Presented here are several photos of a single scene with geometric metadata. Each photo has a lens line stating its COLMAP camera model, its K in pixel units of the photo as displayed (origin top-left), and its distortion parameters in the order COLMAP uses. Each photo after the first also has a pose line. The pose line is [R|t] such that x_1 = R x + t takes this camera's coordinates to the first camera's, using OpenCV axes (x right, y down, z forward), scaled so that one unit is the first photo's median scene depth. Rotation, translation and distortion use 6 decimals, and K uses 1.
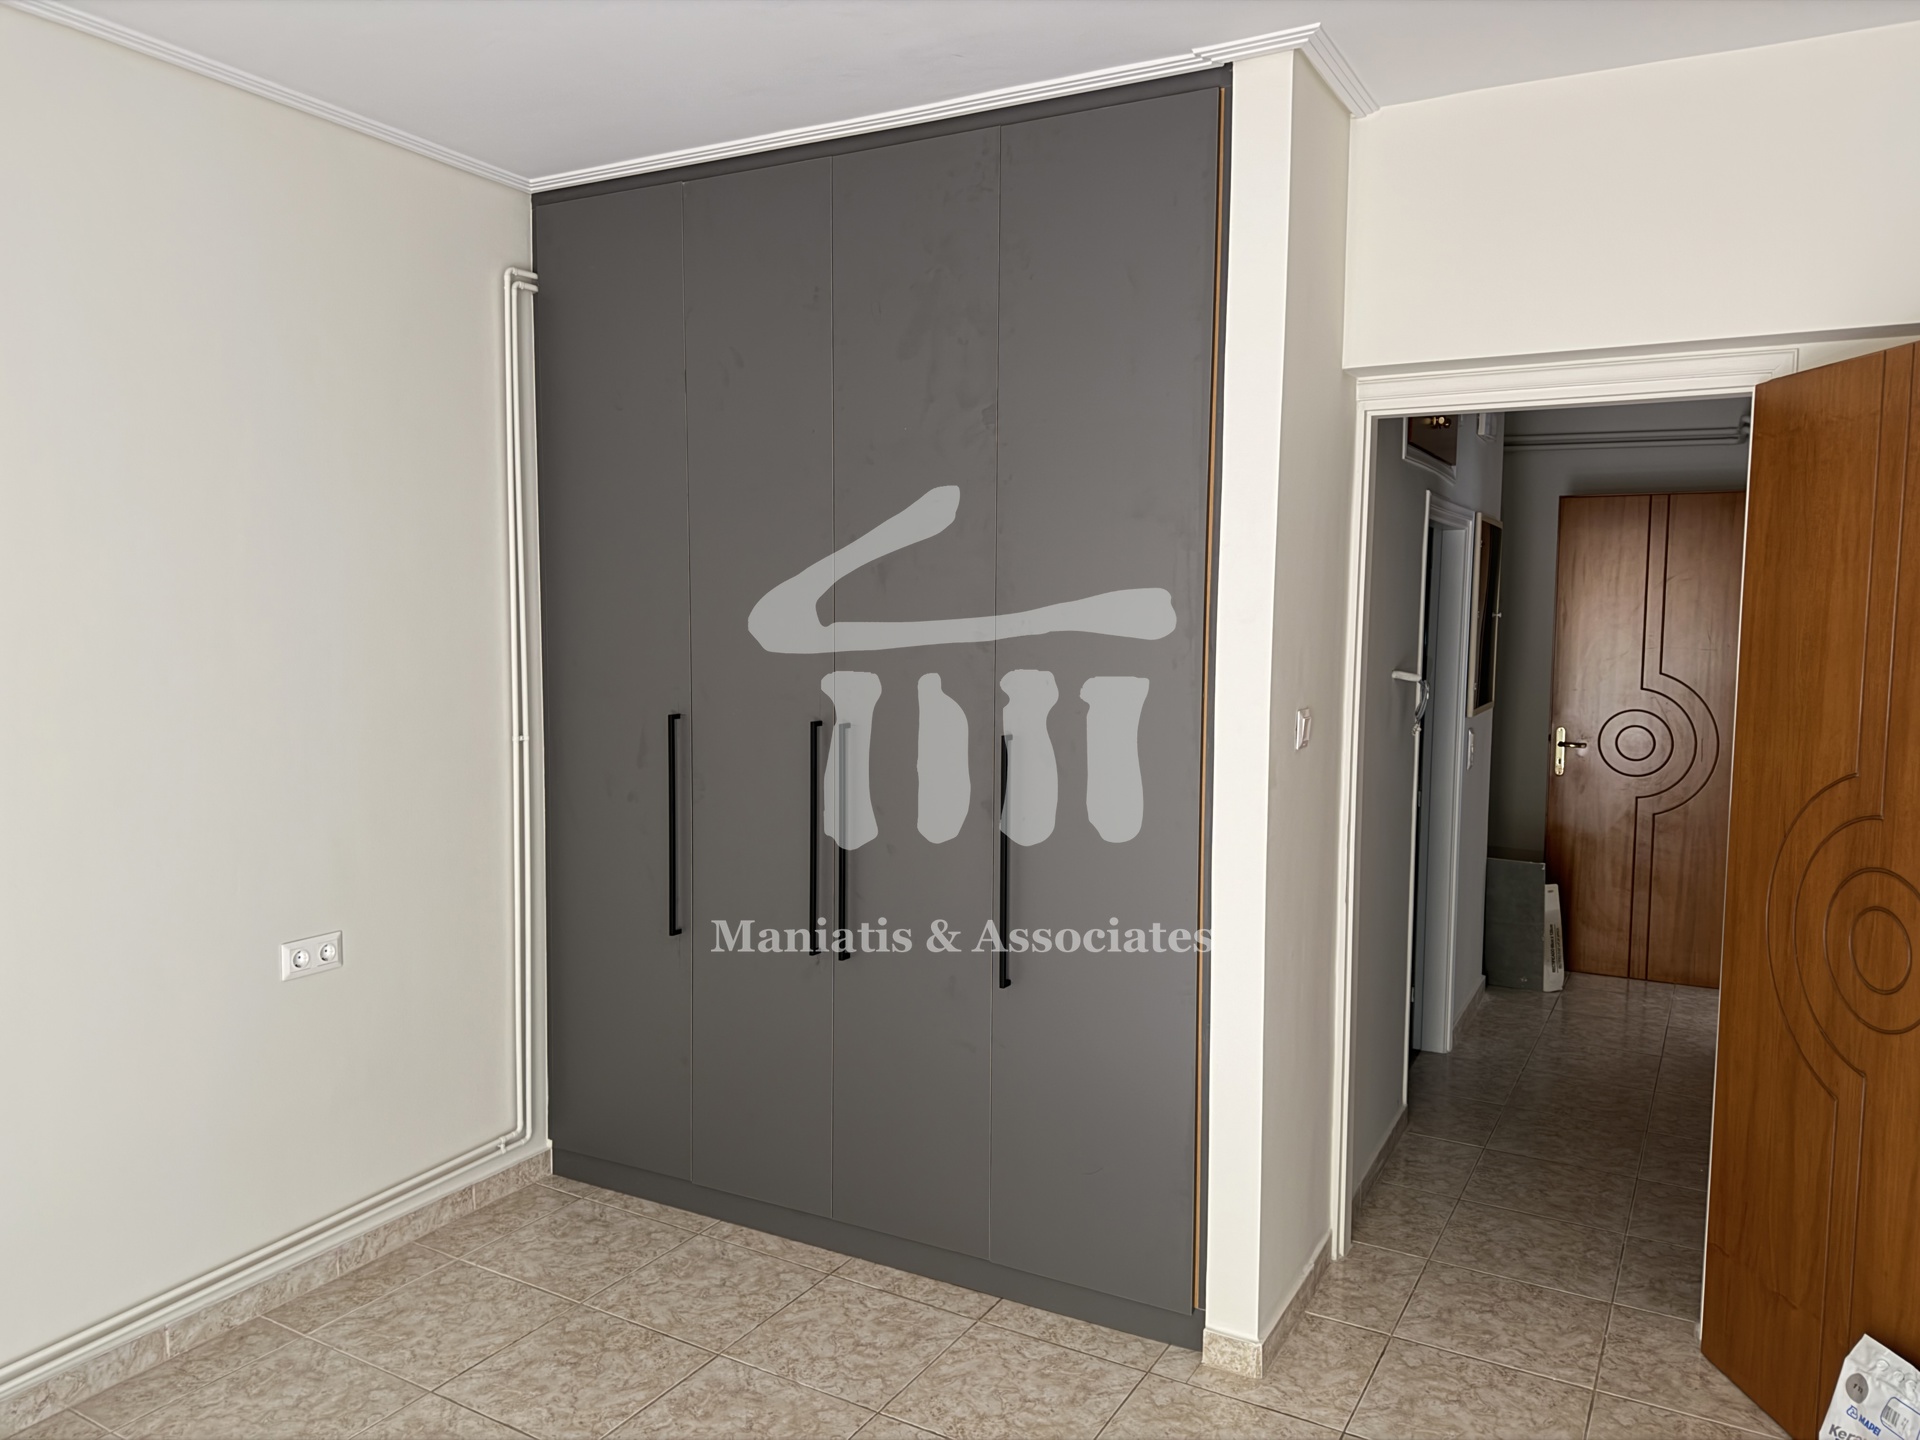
lens RADIAL K [[1318.4, 0, 976.3], [0, 1318.4, 721.3], [0, 0, 1]] dist [0.027122, -0.030075]
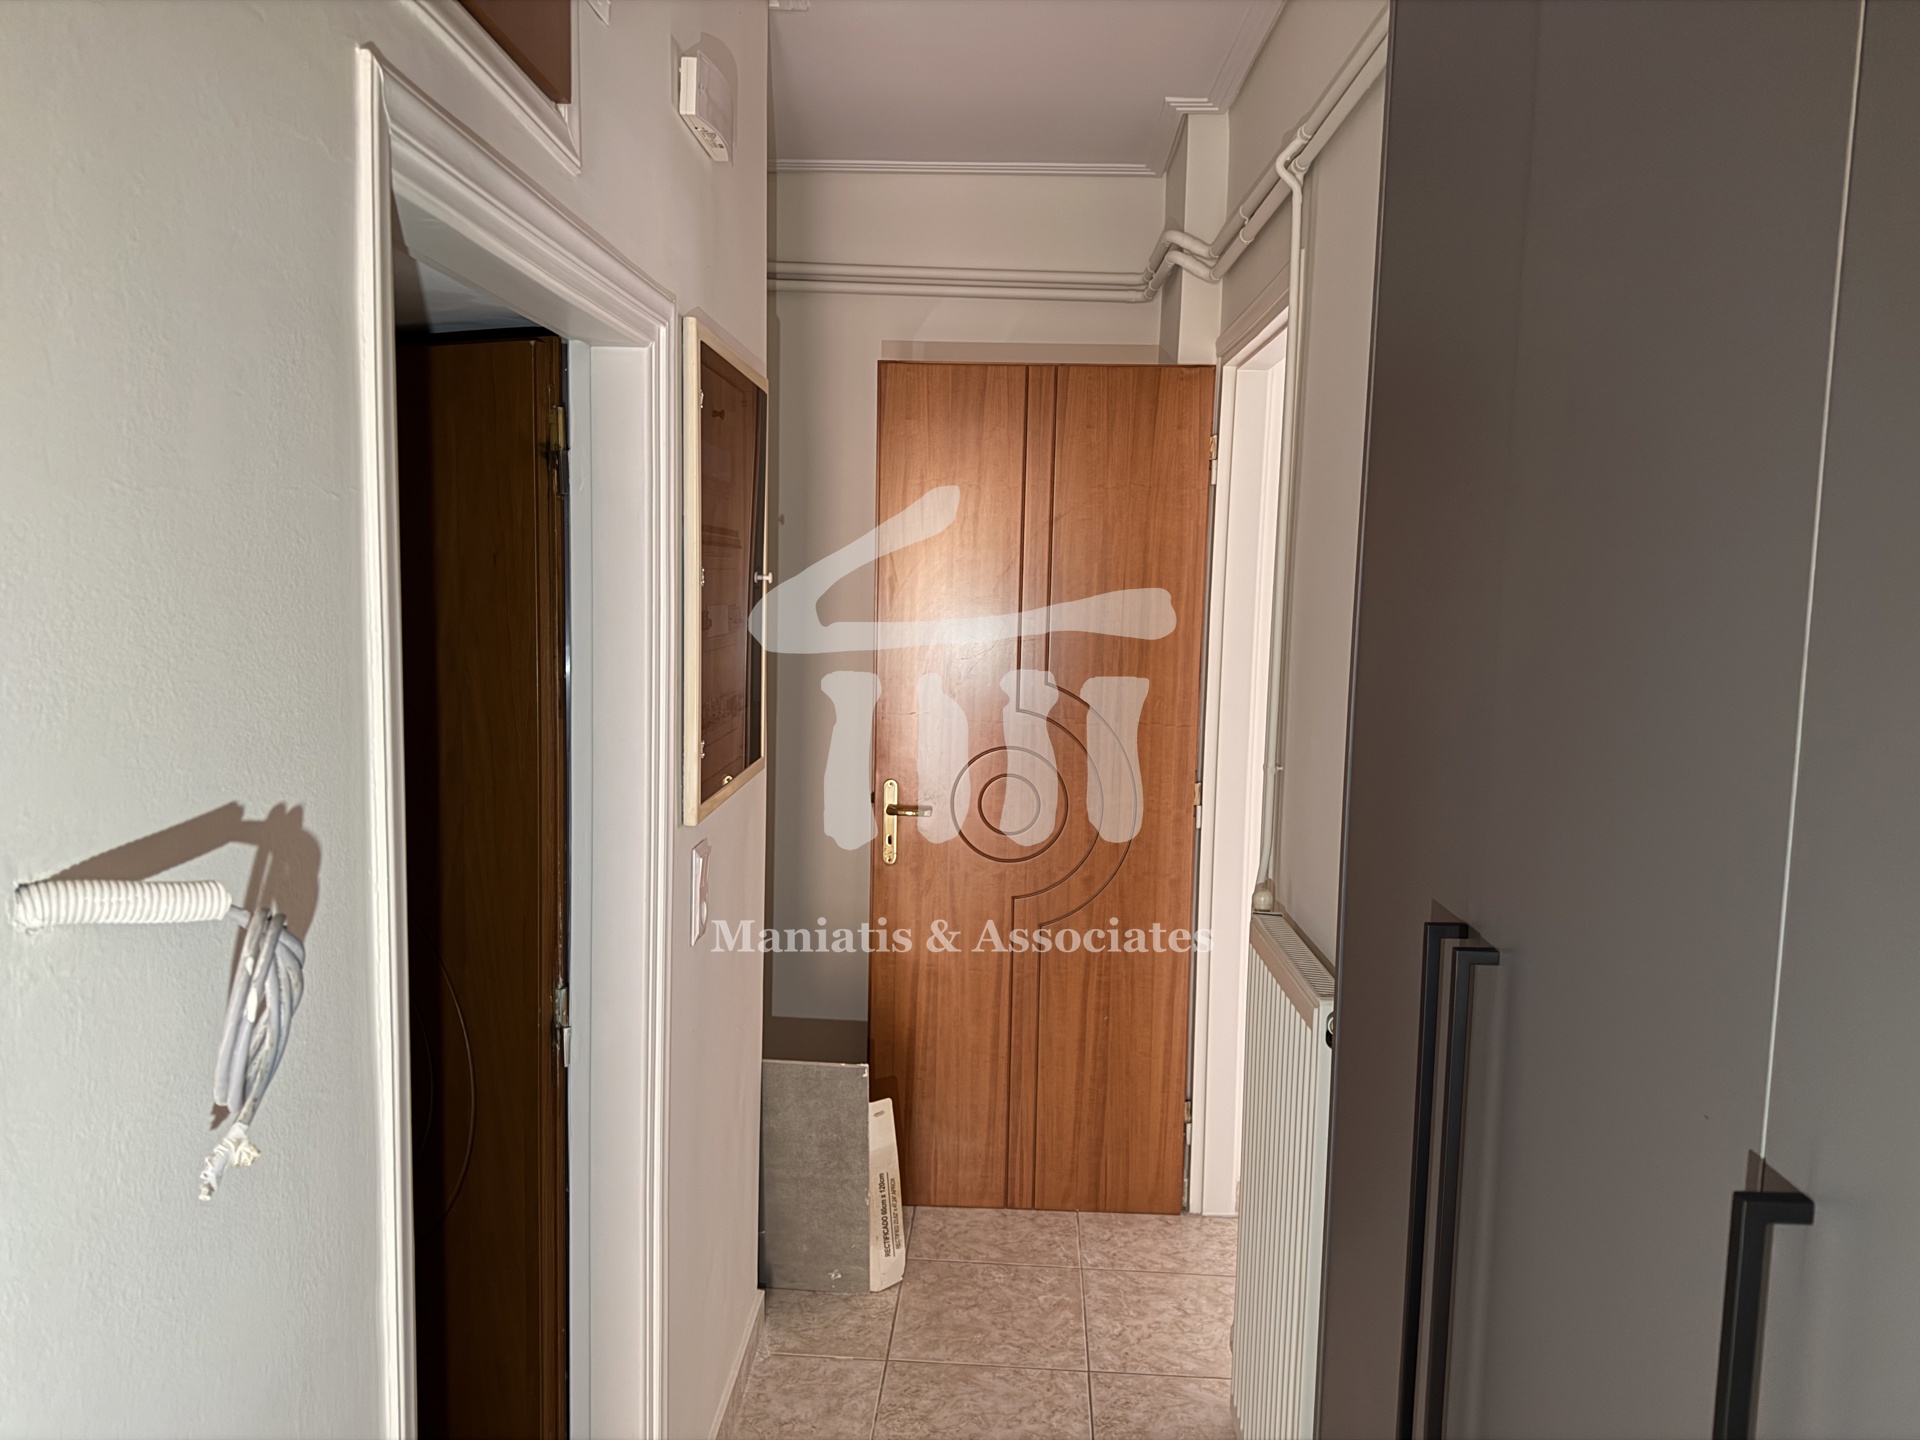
lens RADIAL K [[1318.4, 0, 976.3], [0, 1318.4, 721.3], [0, 0, 1]] dist [0.027122, -0.030075]
pose [[0.884821, -0.037803, 0.464394, 0.305422], [0.018921, 0.998796, 0.045254, -0.060800], [-0.465546, -0.031255, 0.884472, 0.694109]]
